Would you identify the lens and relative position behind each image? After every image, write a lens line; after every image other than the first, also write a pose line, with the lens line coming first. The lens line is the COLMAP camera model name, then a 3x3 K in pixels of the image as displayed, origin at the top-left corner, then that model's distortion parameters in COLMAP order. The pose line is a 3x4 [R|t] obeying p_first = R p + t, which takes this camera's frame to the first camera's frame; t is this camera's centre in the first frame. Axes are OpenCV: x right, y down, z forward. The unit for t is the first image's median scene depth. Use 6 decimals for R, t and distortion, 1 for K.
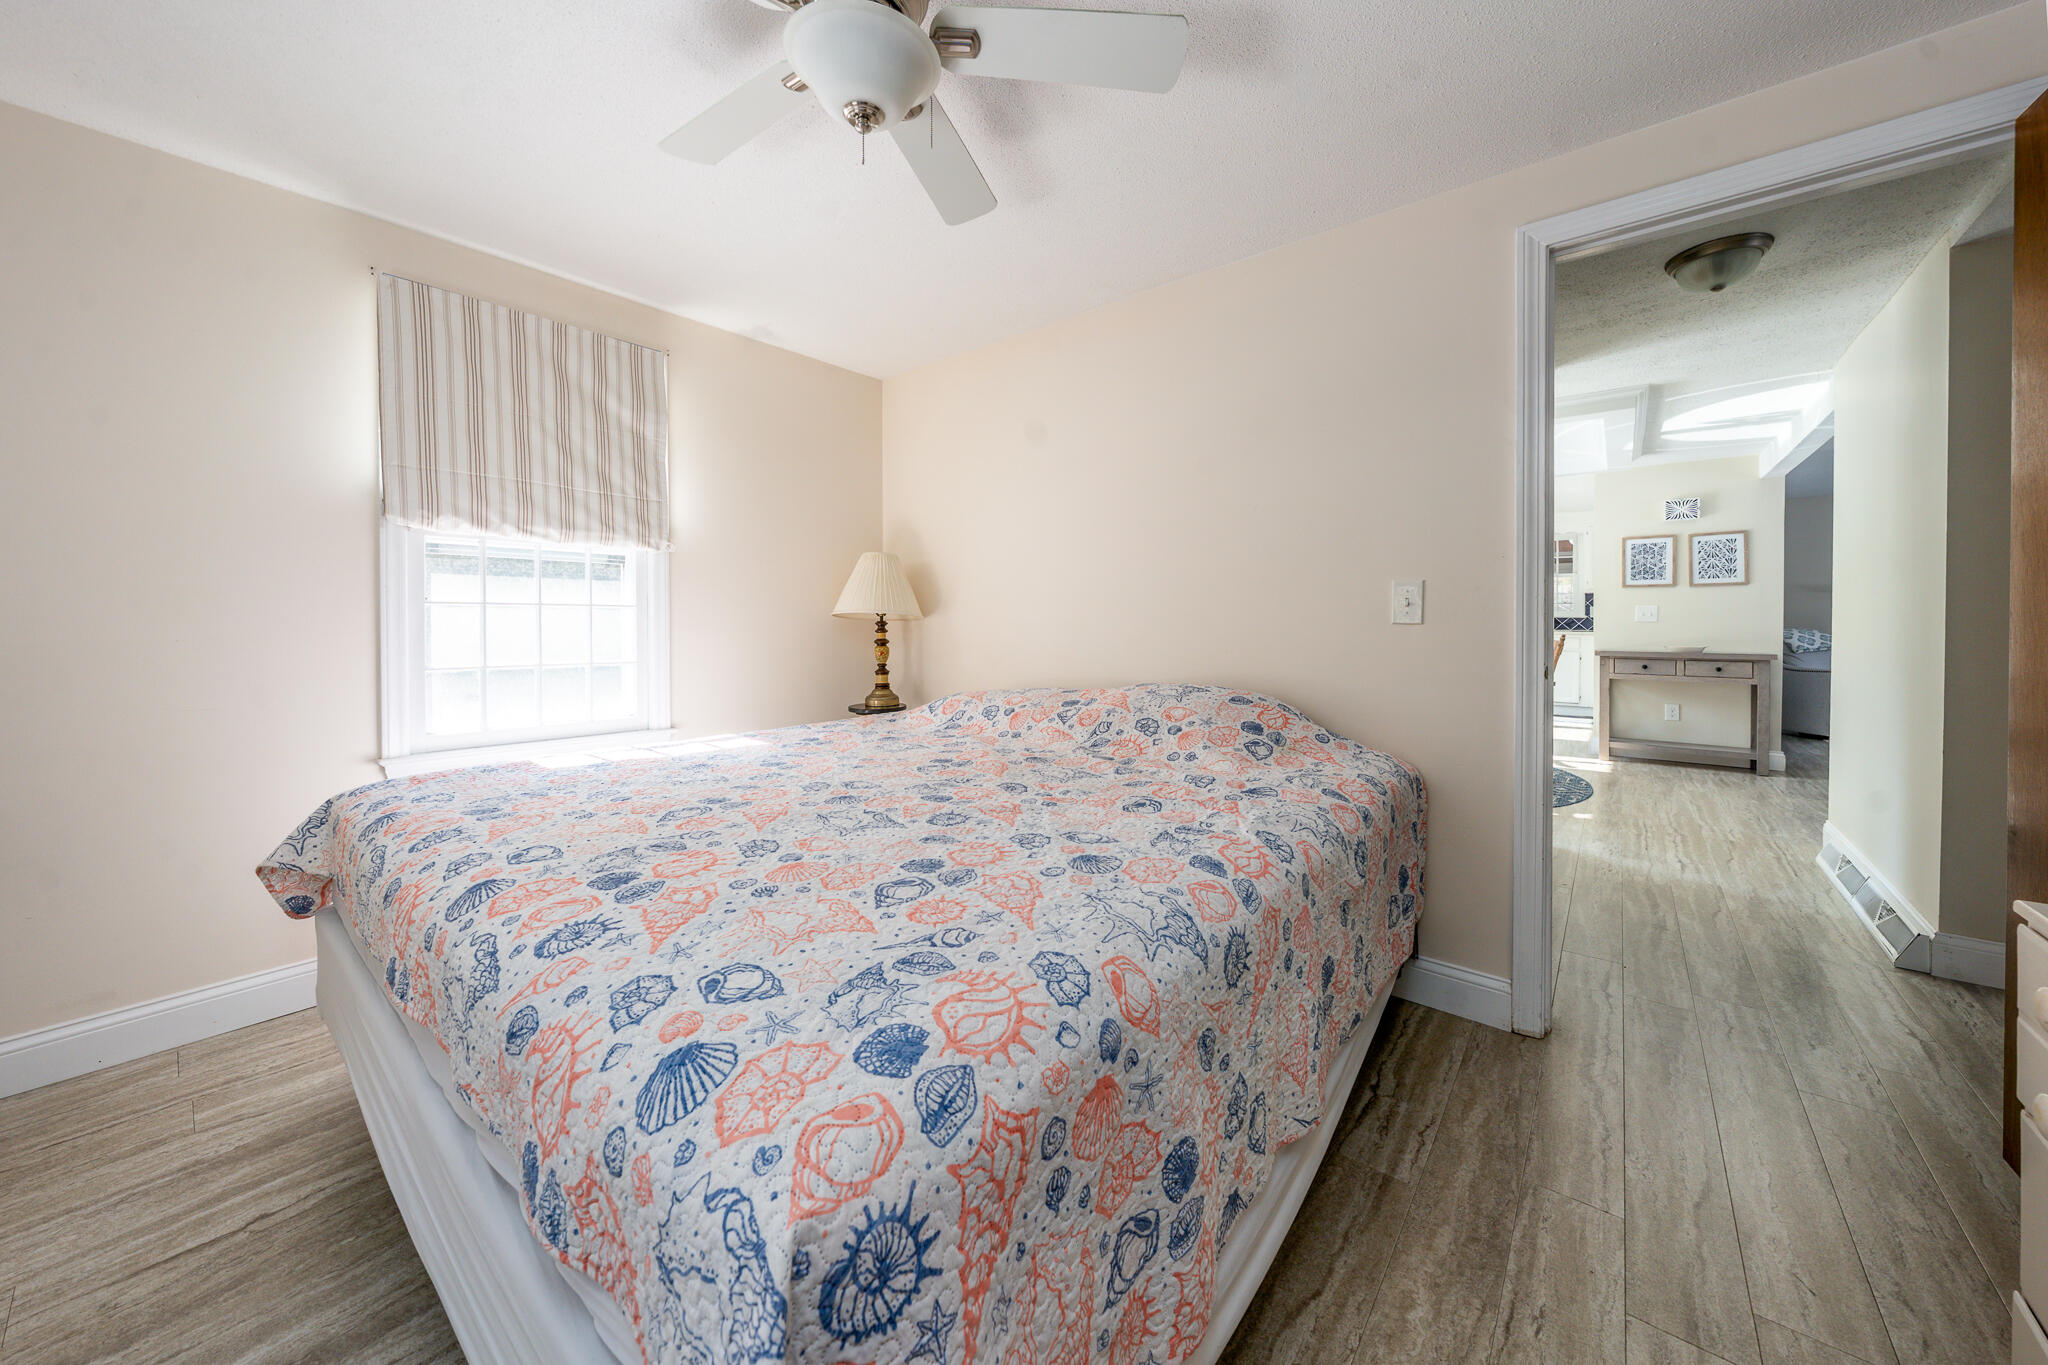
lens RADIAL K [[717.9, 0, 1026.8], [0, 717.9, 624.8], [0, 0, 1]] dist [-0.000069, -0.000006]
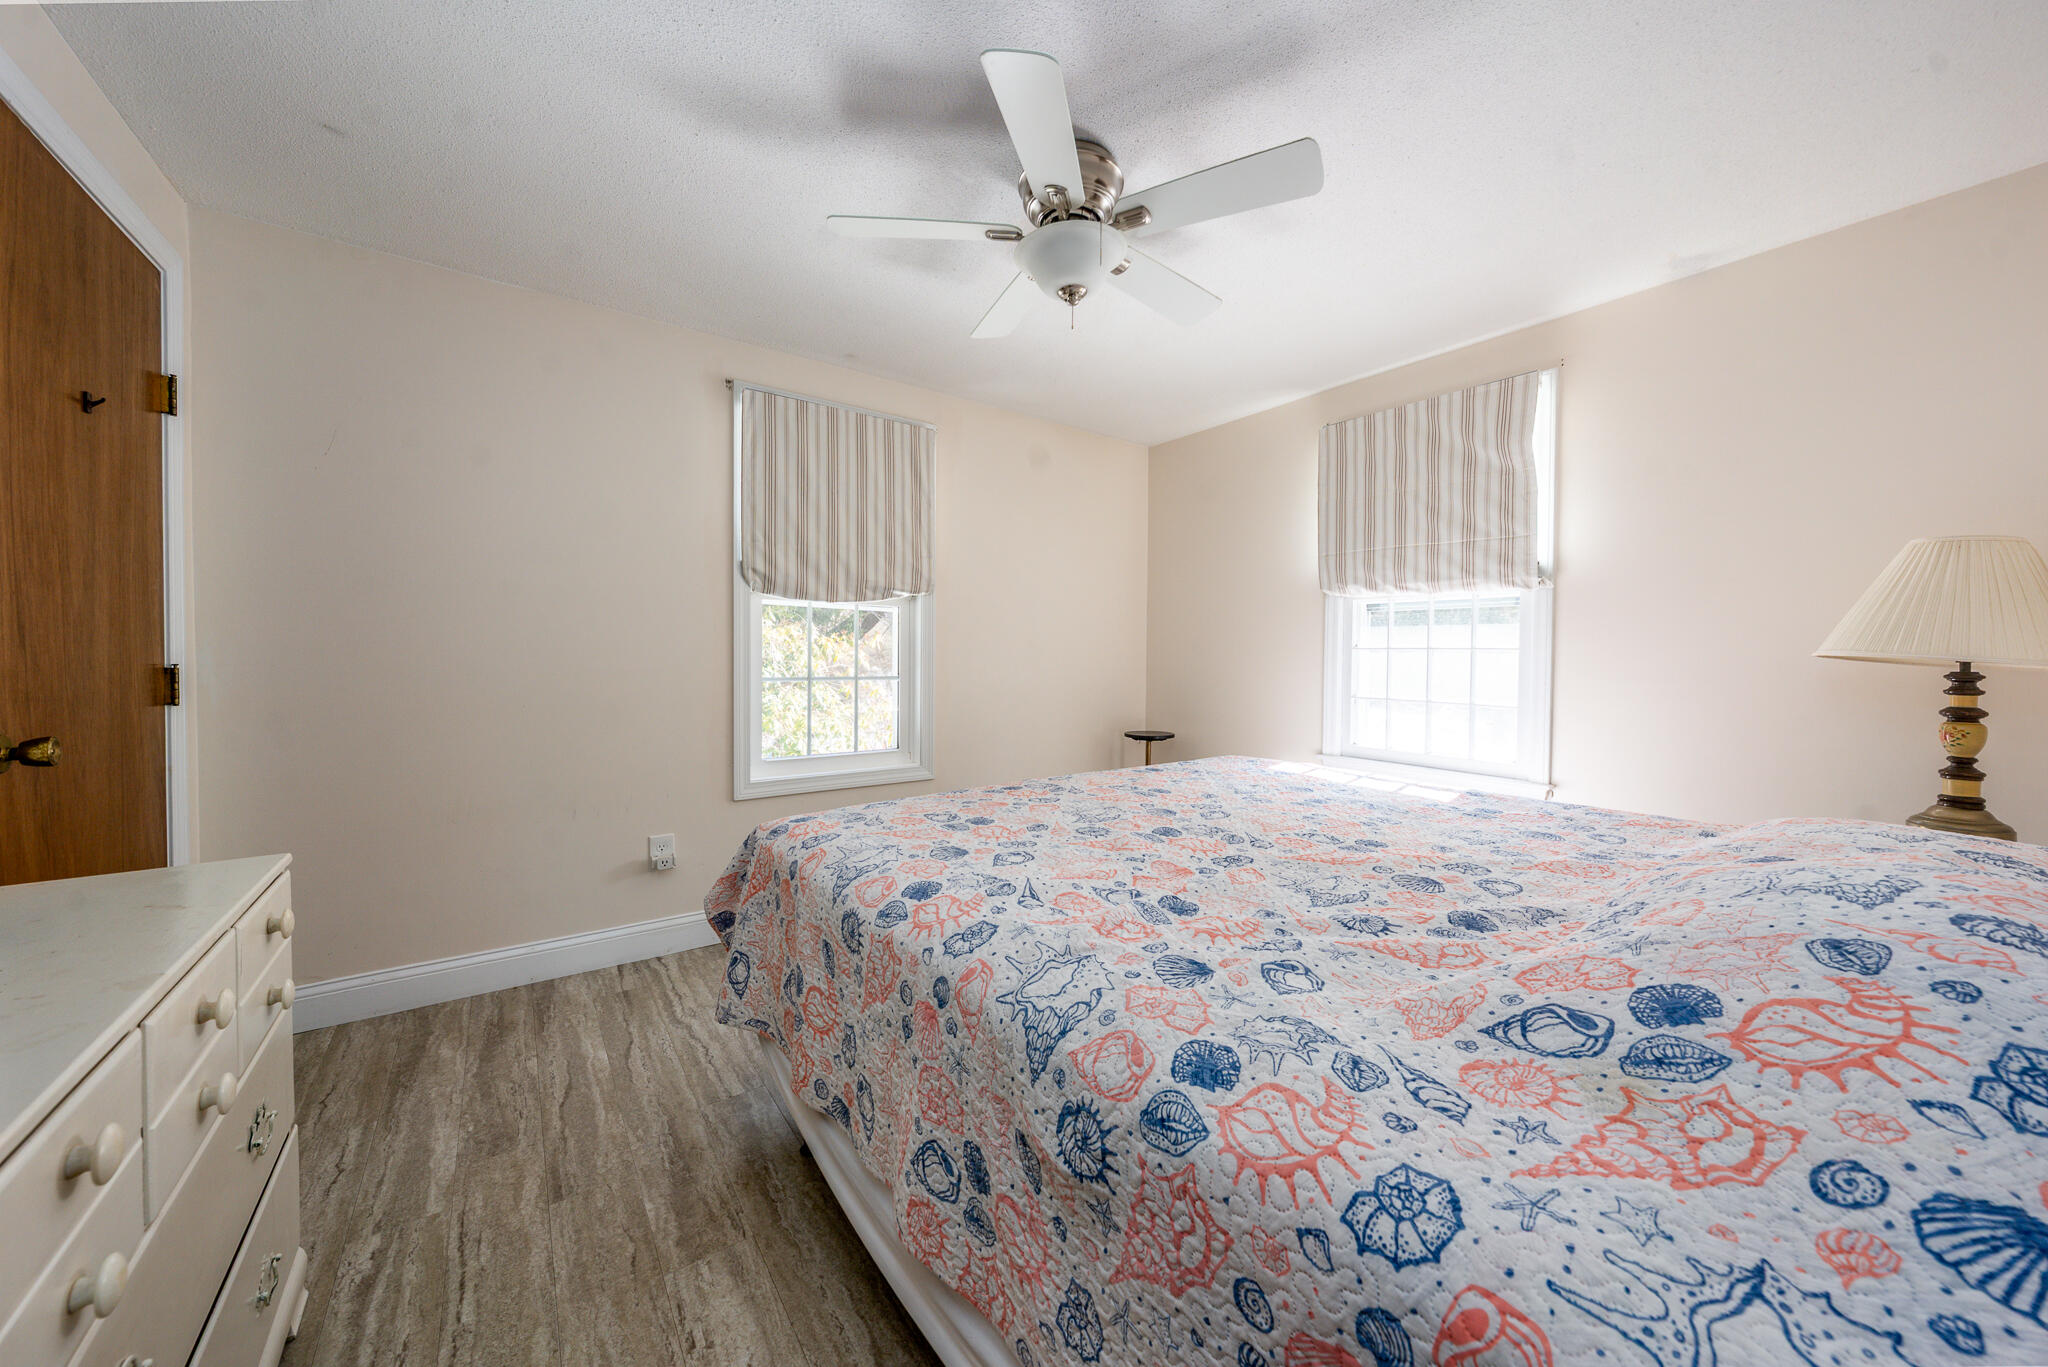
lens RADIAL K [[701.3, 0, 1024.0], [0, 701.3, 683.5], [0, 0, 1]] dist [-0.000265, -0.000044]
pose [[-0.224719, 0.030125, -0.973958, 0.556882], [-0.025319, 0.999004, 0.036741, 0.001814], [0.974095, 0.032916, -0.223733, 0.618327]]
